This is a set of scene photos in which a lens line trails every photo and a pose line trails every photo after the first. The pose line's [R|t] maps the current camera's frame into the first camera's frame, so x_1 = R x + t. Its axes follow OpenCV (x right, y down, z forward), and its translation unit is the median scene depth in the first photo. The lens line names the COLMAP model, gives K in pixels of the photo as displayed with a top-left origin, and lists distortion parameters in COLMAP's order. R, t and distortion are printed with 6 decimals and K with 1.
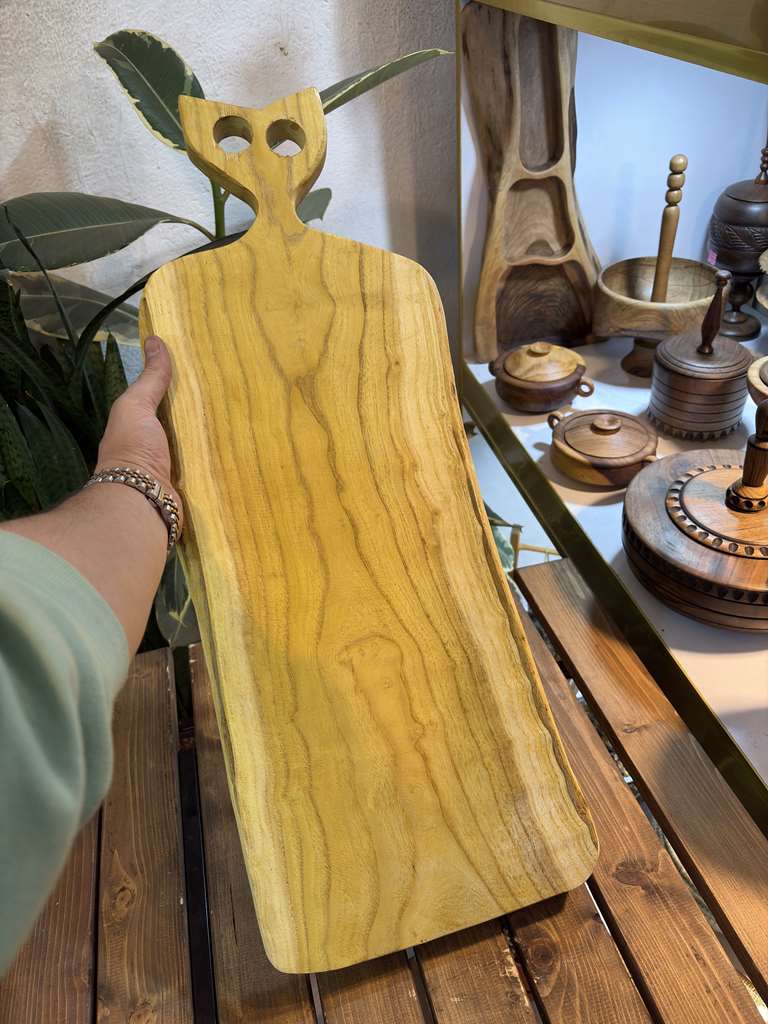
lens RADIAL K [[756.5, 0, 358.6], [0, 756.5, 485.5], [0, 0, 1]] dist [0.018622, -0.047513]
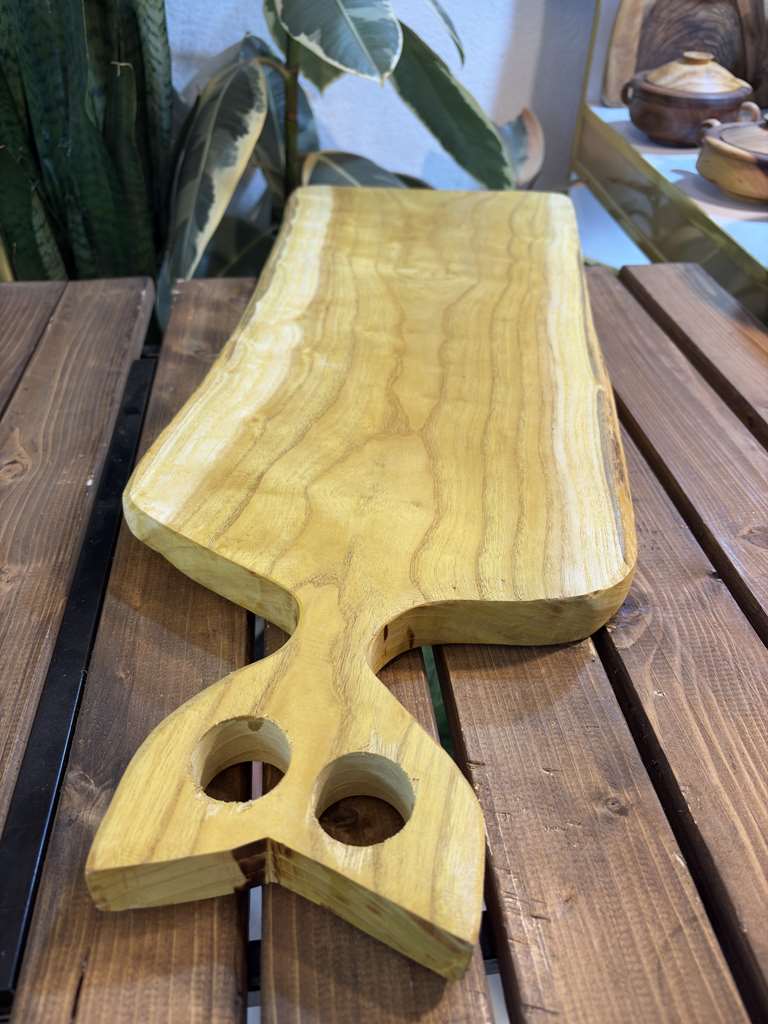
lens RADIAL K [[761.6, 0, 384.0], [0, 761.6, 512.0], [0, 0, 1]] dist [0.006252, -0.002499]
pose [[0.986193, 0.162562, -0.031580, 0.031550], [-0.160581, 0.985346, 0.057500, 0.314496], [0.040464, -0.051635, 0.997846, 0.211058]]
